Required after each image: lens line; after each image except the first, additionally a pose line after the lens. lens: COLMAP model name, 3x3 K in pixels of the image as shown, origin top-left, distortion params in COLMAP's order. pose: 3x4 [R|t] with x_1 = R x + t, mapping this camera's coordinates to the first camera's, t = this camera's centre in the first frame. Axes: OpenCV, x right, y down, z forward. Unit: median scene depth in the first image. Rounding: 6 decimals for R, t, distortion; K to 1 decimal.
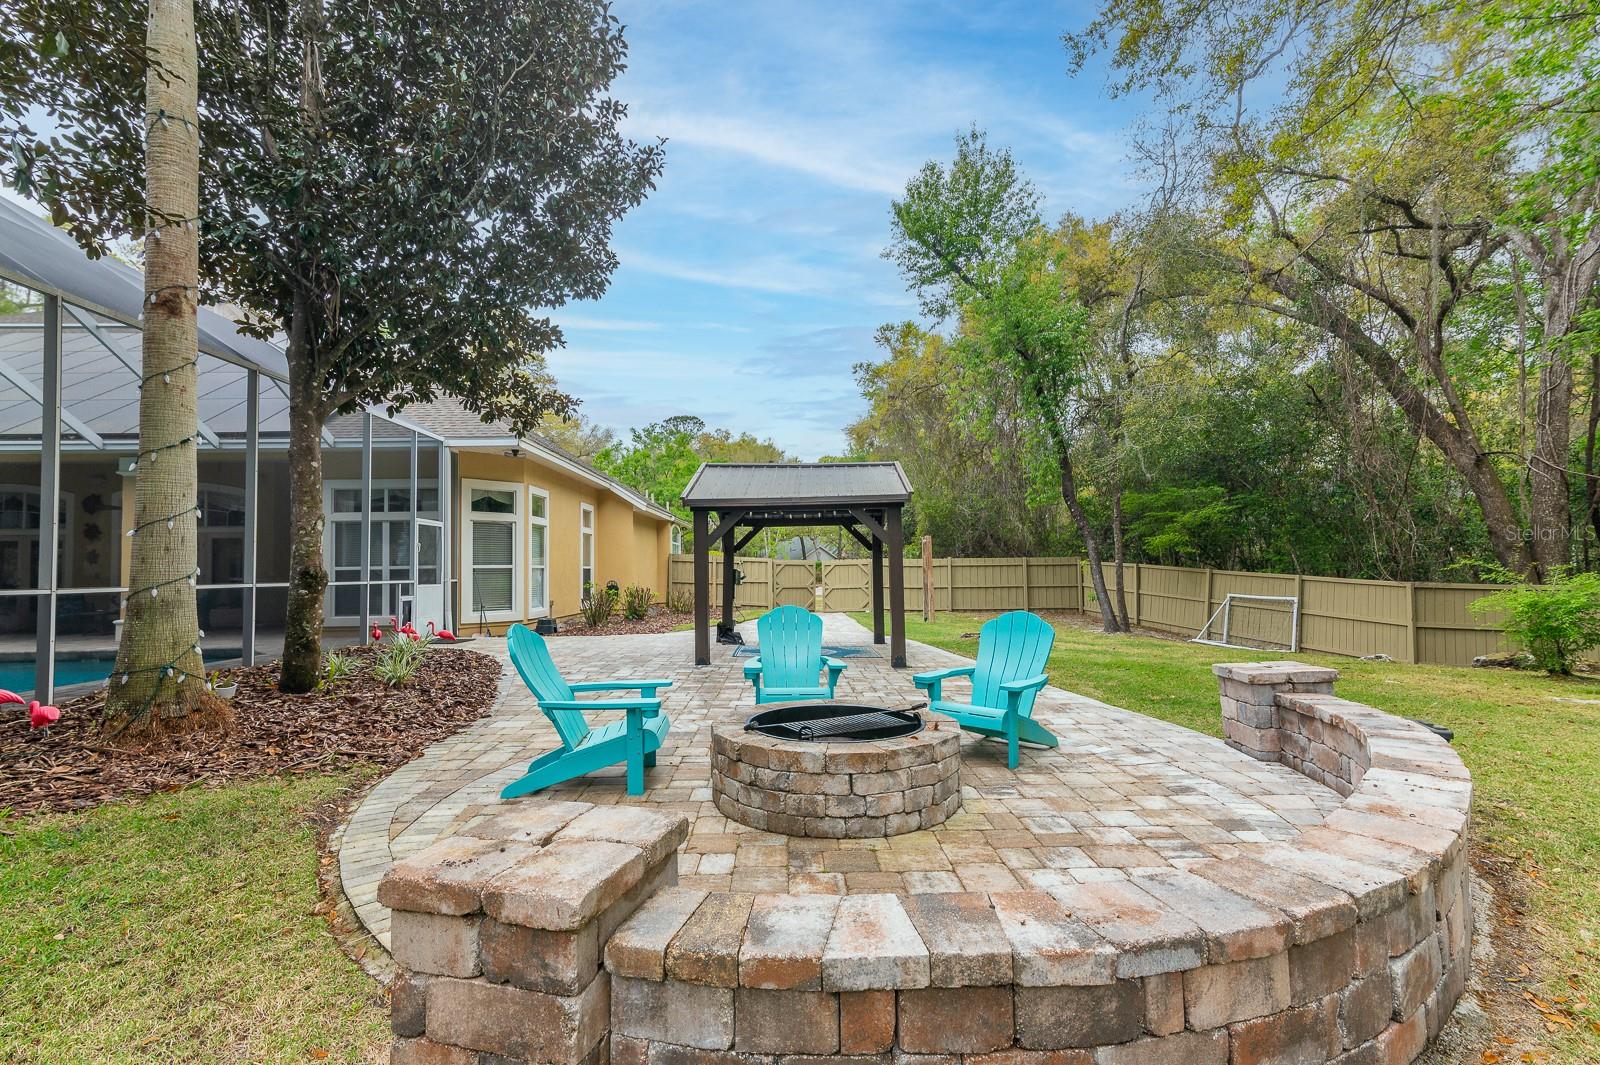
lens RADIAL K [[717.7, 0, 801.5], [0, 717.7, 541.8], [0, 0, 1]] dist [0.017405, -0.000396]
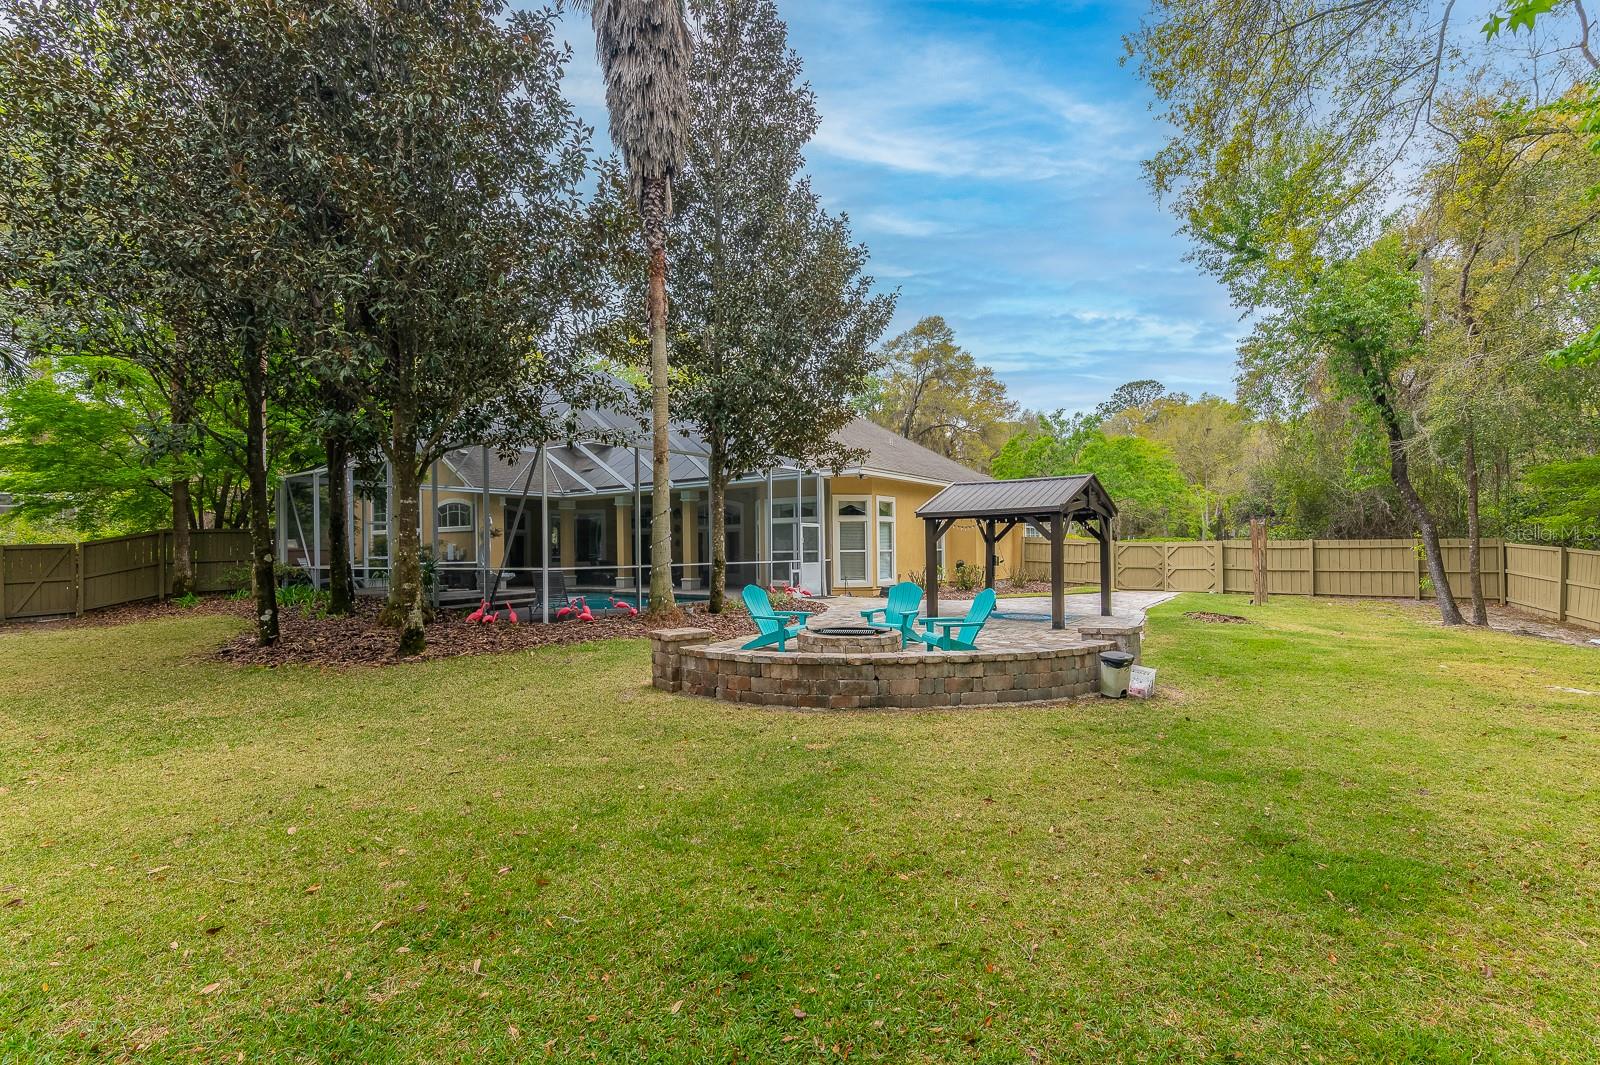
lens RADIAL K [[717.7, 0, 803.4], [0, 717.7, 542.6], [0, 0, 1]] dist [0.017405, -0.000396]
pose [[0.803051, -0.000935, -0.595909, 0.392838], [0.024634, 0.999196, 0.031629, -0.034117], [0.595401, -0.040079, 0.802429, -0.281666]]
